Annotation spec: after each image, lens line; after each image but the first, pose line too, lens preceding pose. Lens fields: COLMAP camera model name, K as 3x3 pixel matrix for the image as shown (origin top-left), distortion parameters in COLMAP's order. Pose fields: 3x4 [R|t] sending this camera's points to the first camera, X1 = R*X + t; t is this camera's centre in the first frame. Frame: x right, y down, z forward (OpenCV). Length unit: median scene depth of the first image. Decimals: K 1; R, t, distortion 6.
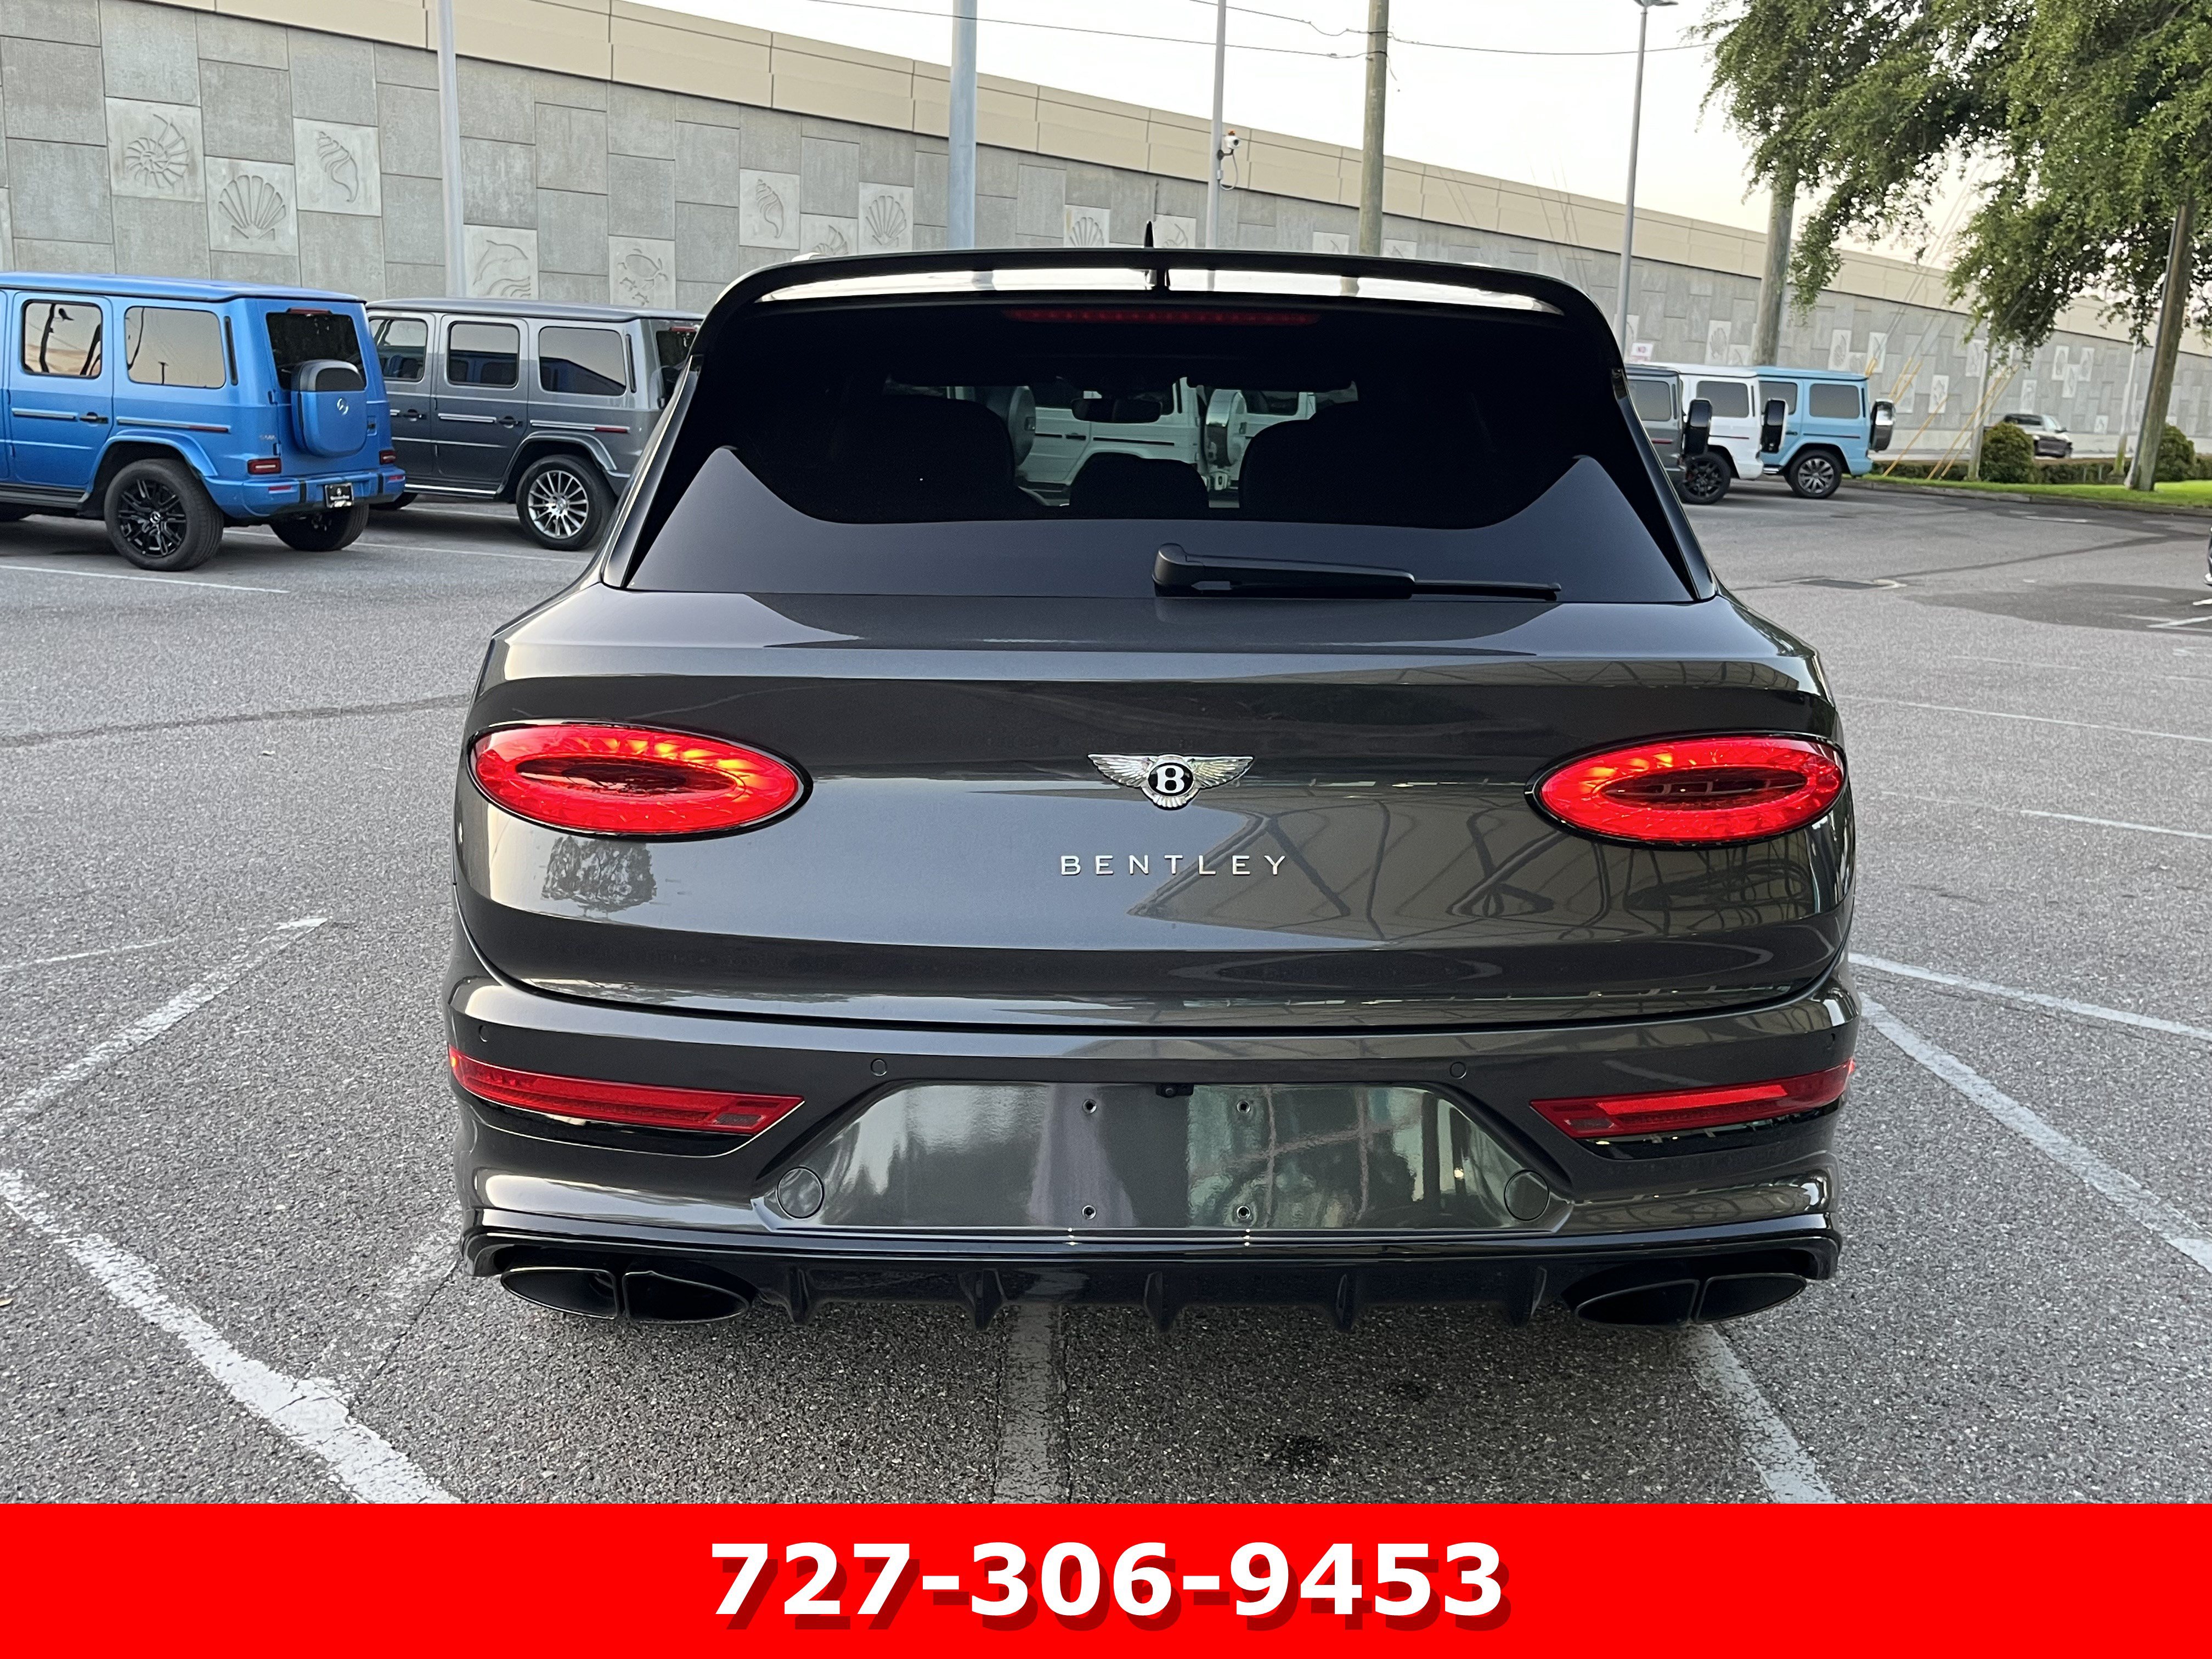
lens RADIAL K [[2111.6, 0, 1150.2], [0, 2111.6, 836.4], [0, 0, 1]] dist [0.010887, 0.000000]
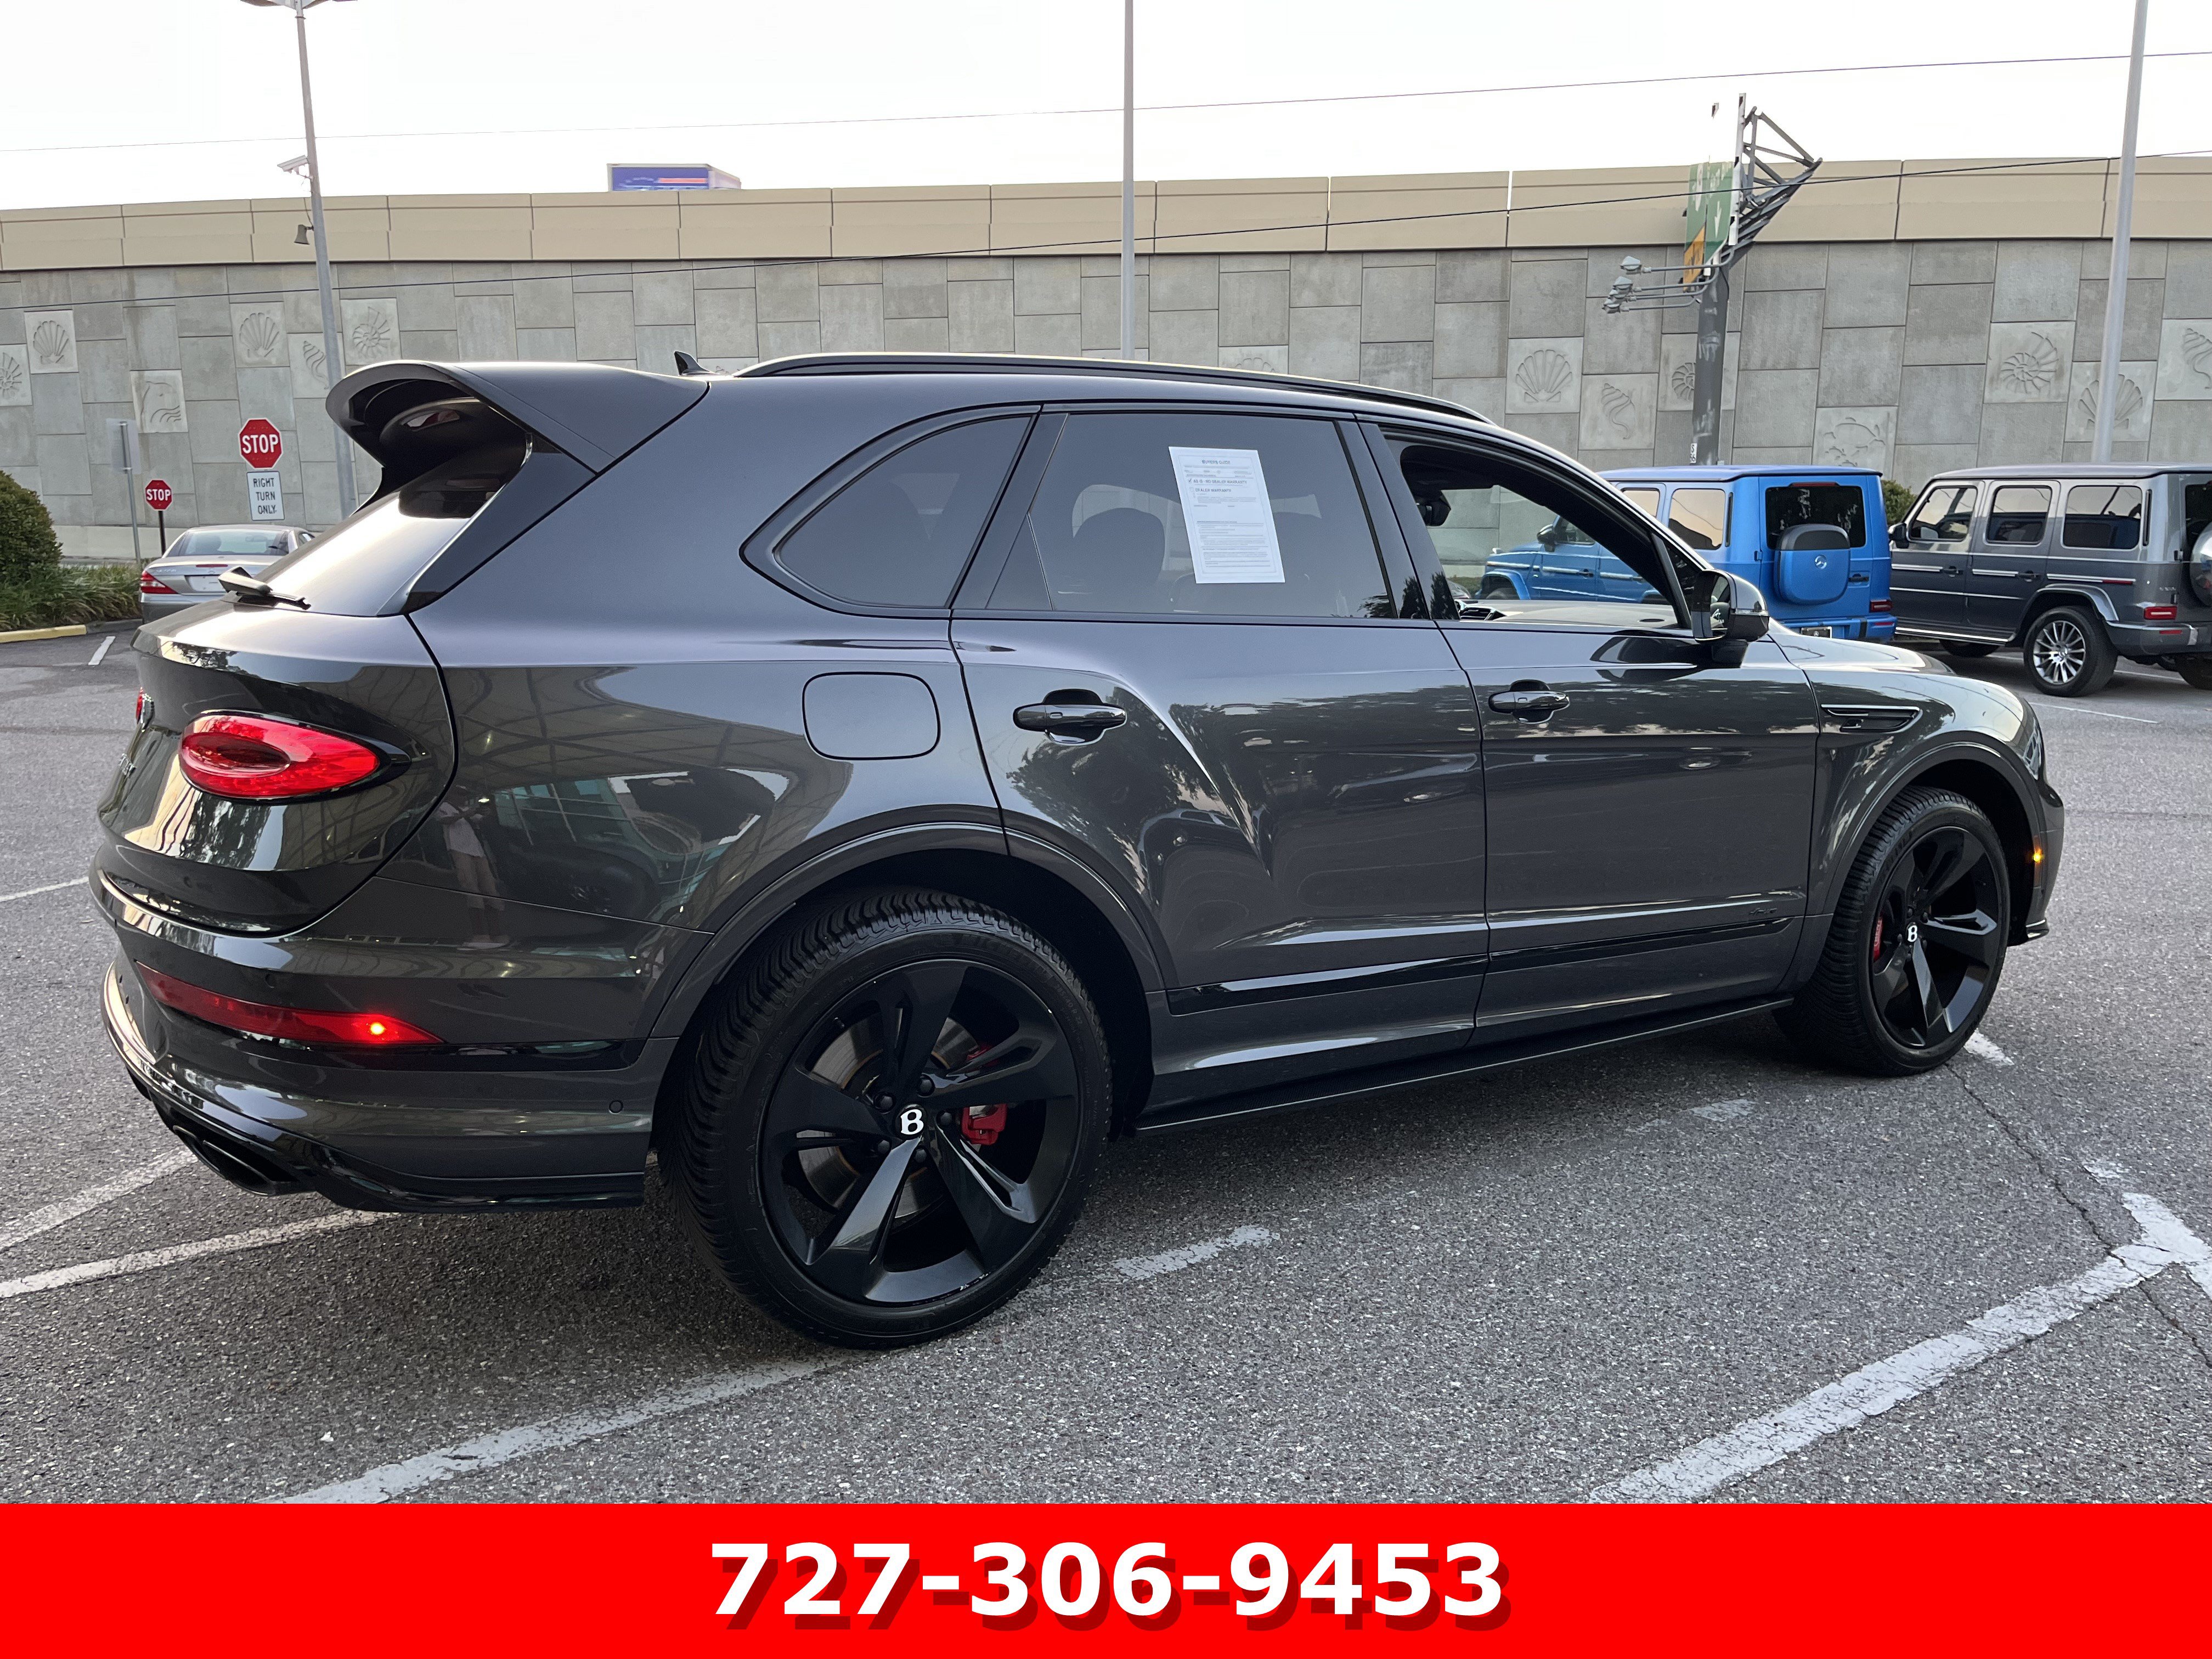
lens RADIAL K [[1722.1, 0, 1096.4], [0, 1722.1, 840.6], [0, 0, 1]] dist [0.041249, -0.057677]
pose [[0.493647, 0.121722, -0.861102, 0.242725], [-0.170301, 0.984516, 0.041538, -0.017579], [0.852825, 0.126141, 0.506733, 0.156878]]
